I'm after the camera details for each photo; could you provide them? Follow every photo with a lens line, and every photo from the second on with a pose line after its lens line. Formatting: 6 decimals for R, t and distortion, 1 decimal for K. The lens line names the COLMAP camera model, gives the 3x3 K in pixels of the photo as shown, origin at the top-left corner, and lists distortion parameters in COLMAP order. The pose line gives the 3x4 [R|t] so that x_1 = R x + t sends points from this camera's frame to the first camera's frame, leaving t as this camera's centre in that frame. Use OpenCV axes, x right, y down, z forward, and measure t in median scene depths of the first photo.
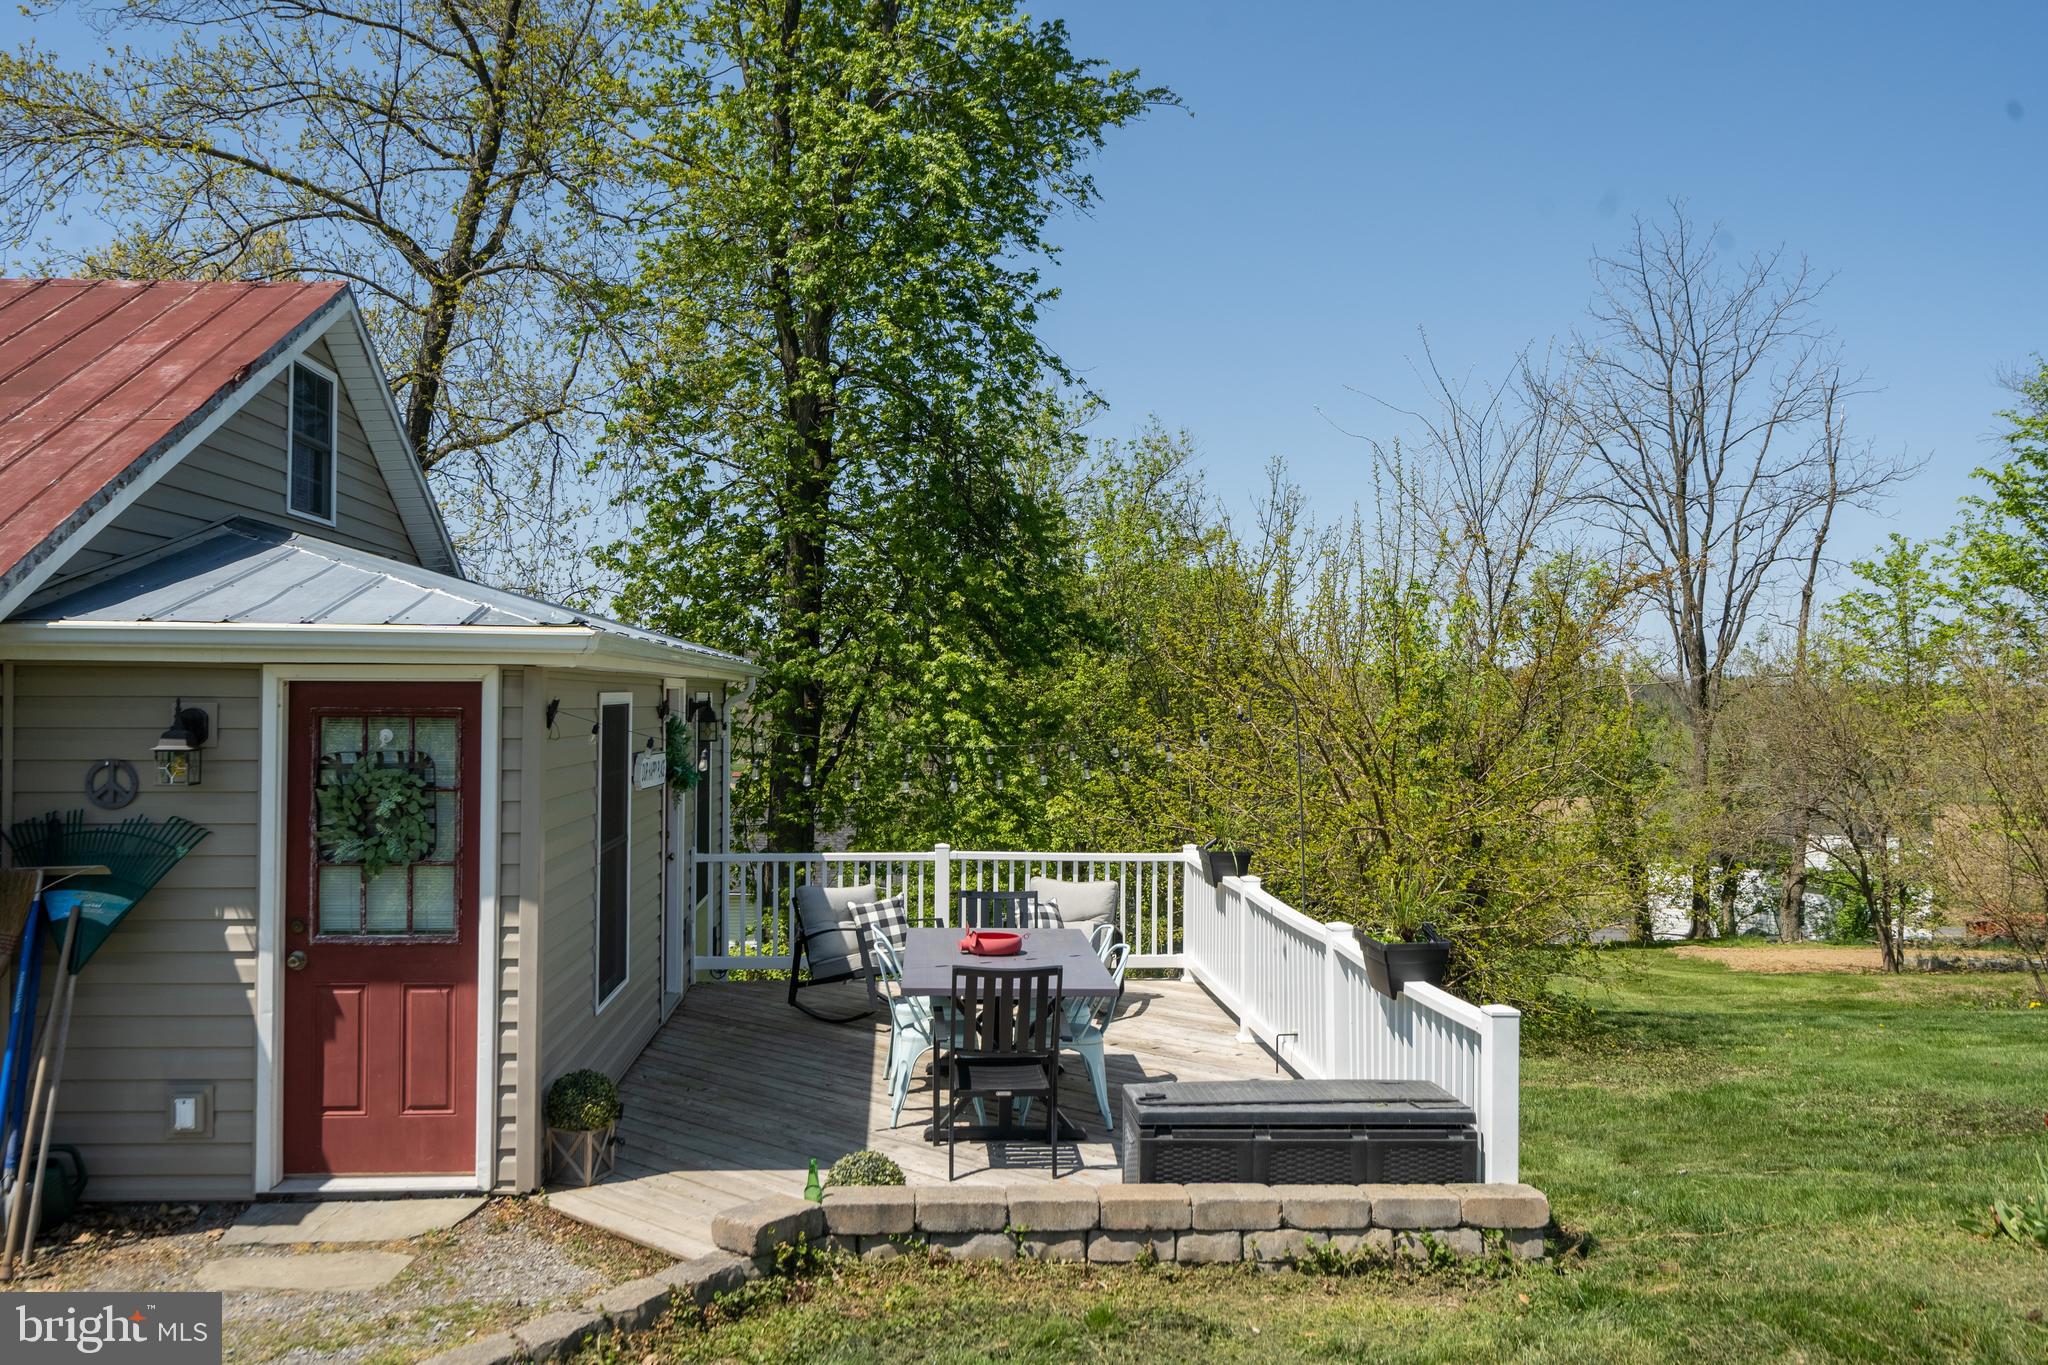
lens RADIAL K [[1612.0, 0, 1029.8], [0, 1612.0, 674.9], [0, 0, 1]] dist [0.009884, -0.002075]
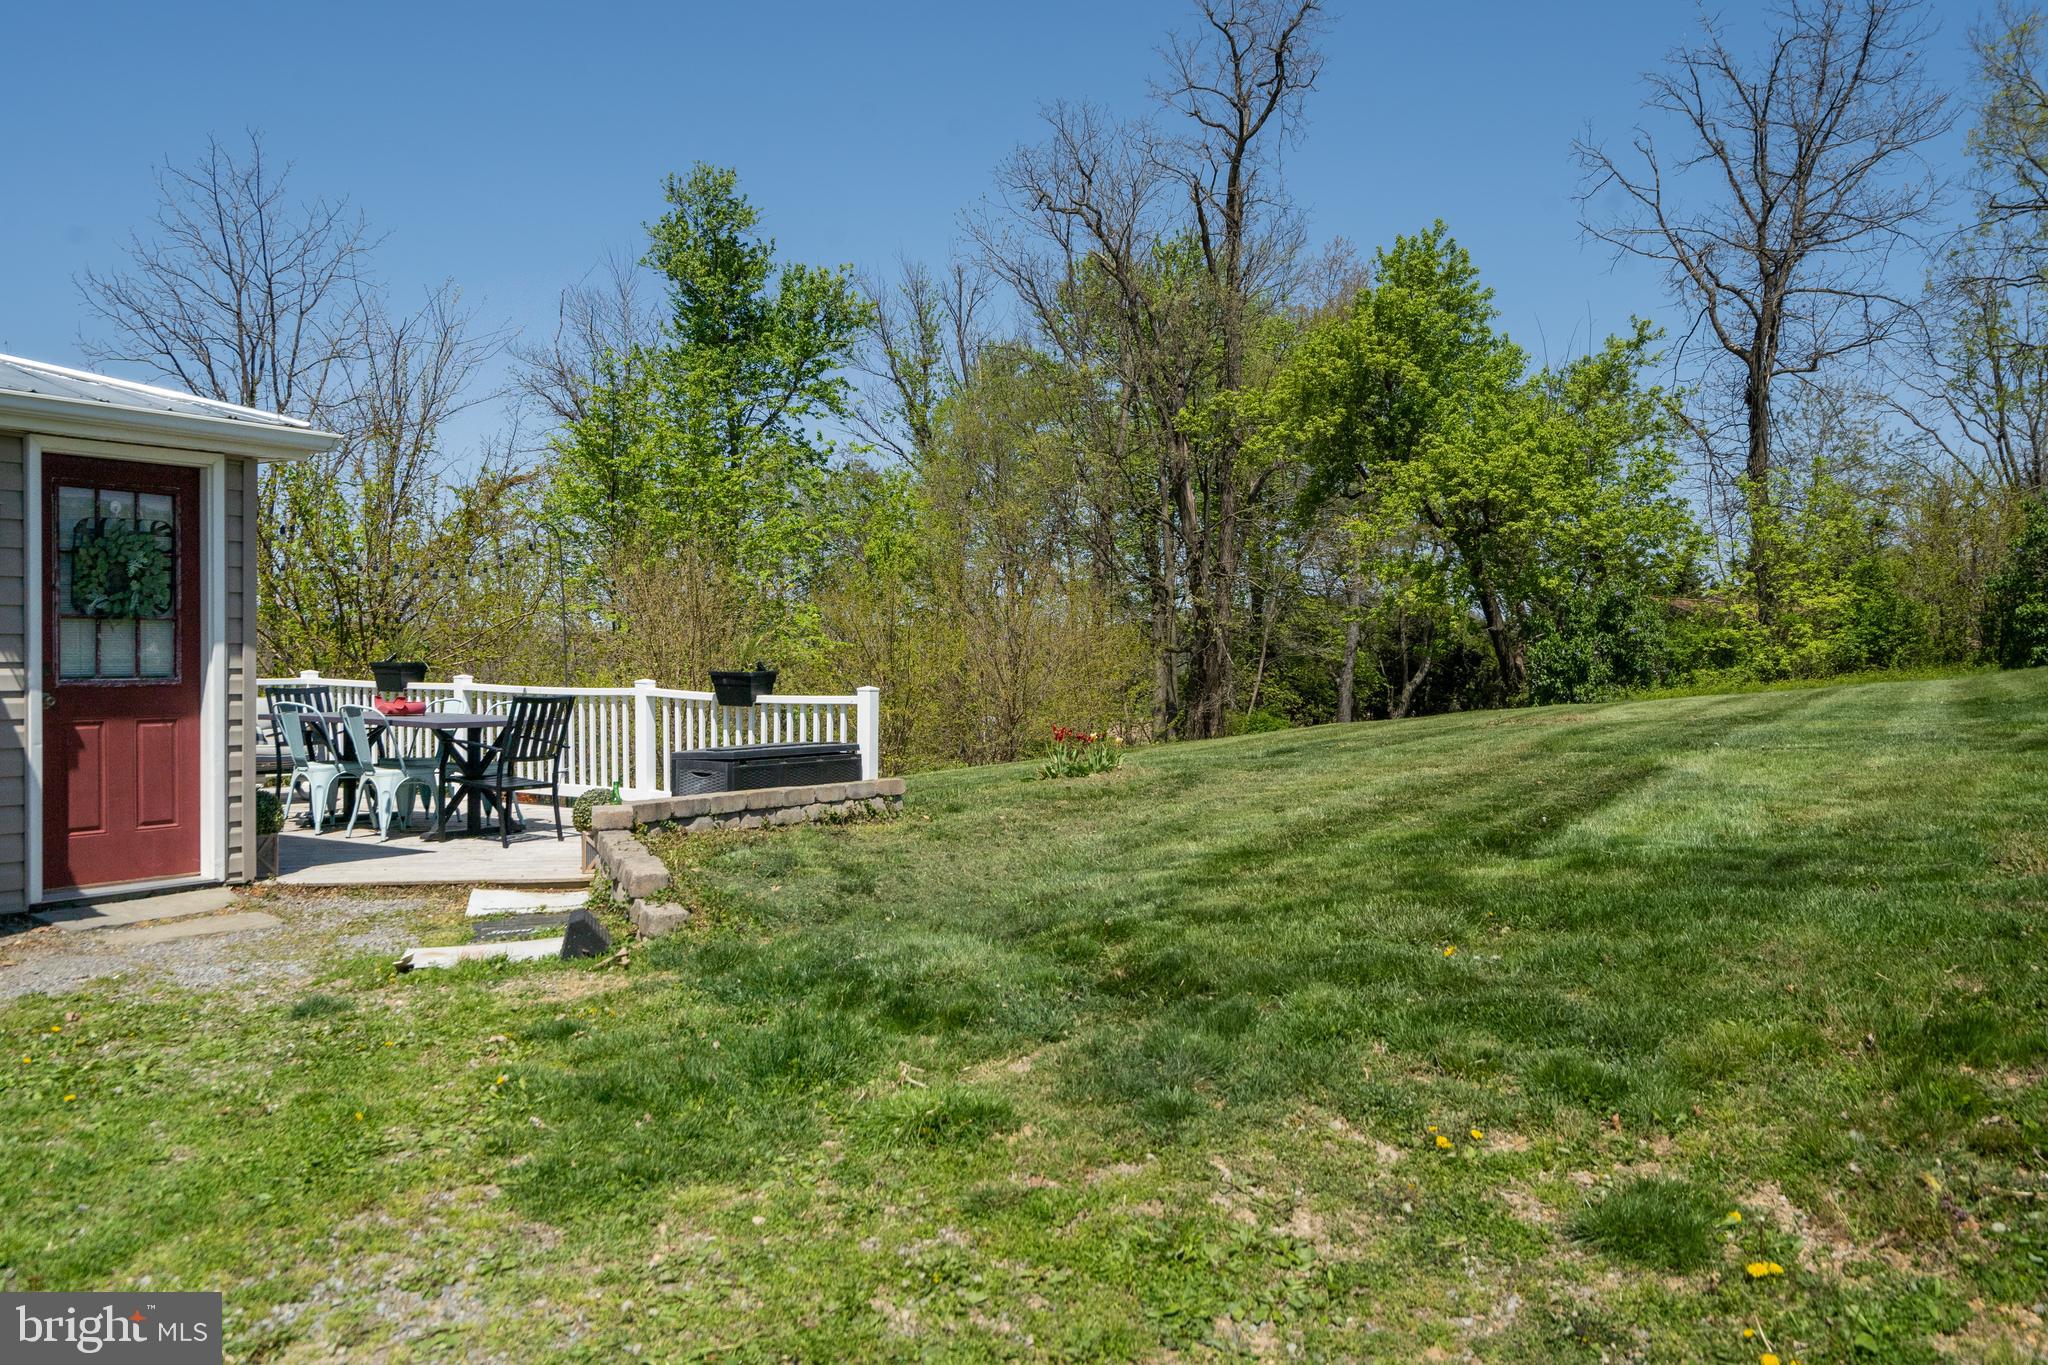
lens RADIAL K [[1612.0, 0, 1029.8], [0, 1612.0, 674.9], [0, 0, 1]] dist [0.009884, -0.002075]
pose [[0.596716, -0.017883, 0.802253, -0.599721], [-0.013041, 0.999403, 0.031978, 0.071889], [-0.802347, -0.029544, 0.596127, -0.140220]]
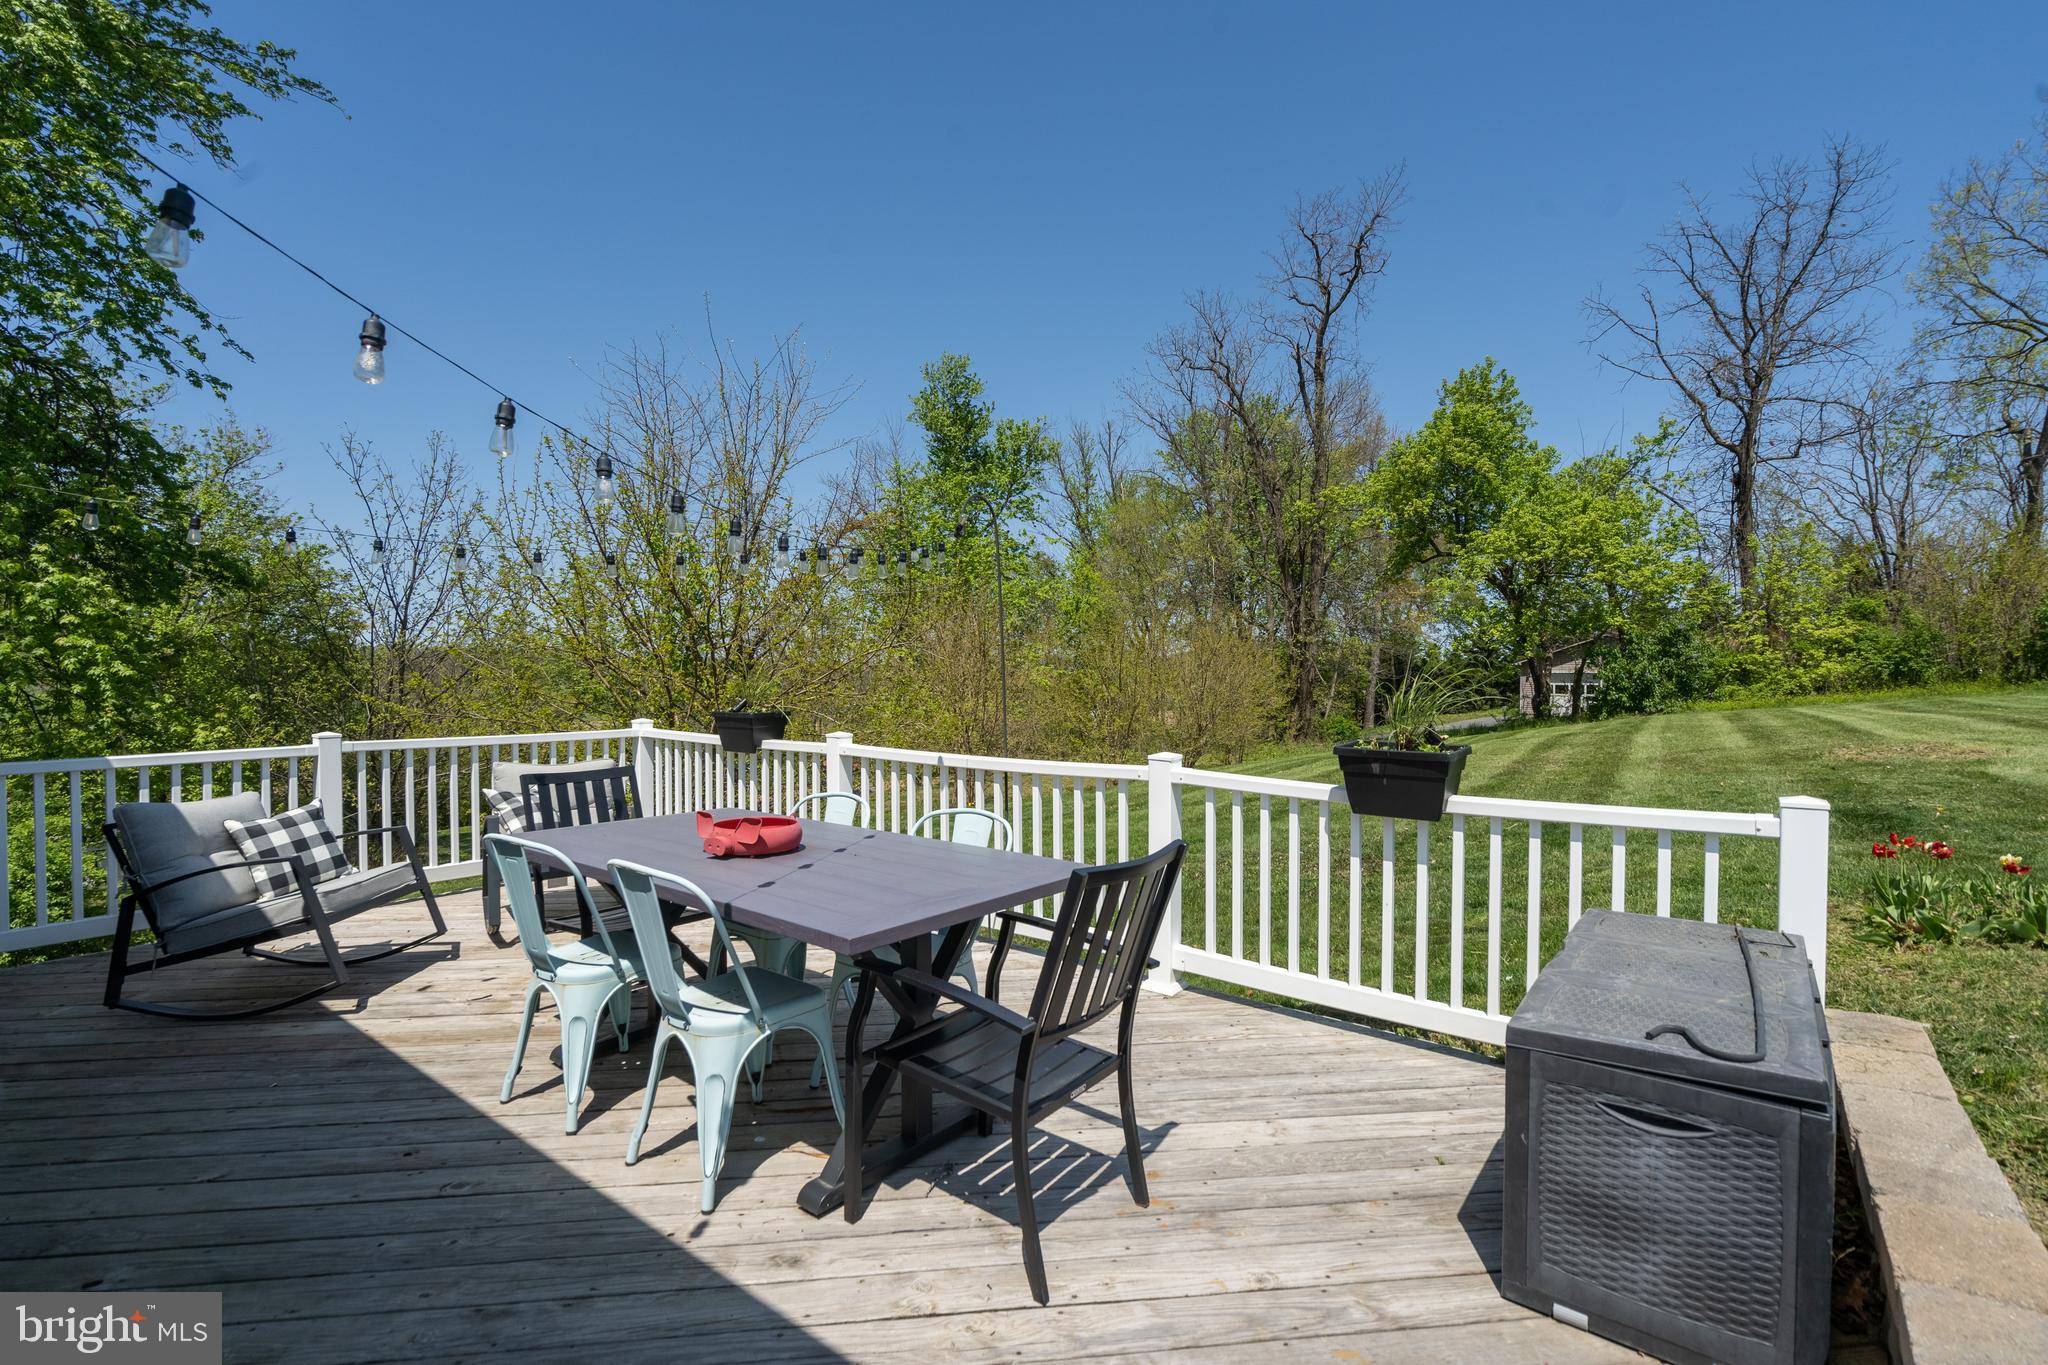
lens RADIAL K [[923.3, 0, 1018.6], [0, 923.3, 676.7], [0, 0, 1]] dist [-0.007240, 0.000238]
pose [[0.668987, -0.014420, 0.743134, -0.174147], [-0.003033, 0.999751, 0.022130, 0.076405], [-0.743268, -0.017058, 0.668777, 0.535907]]
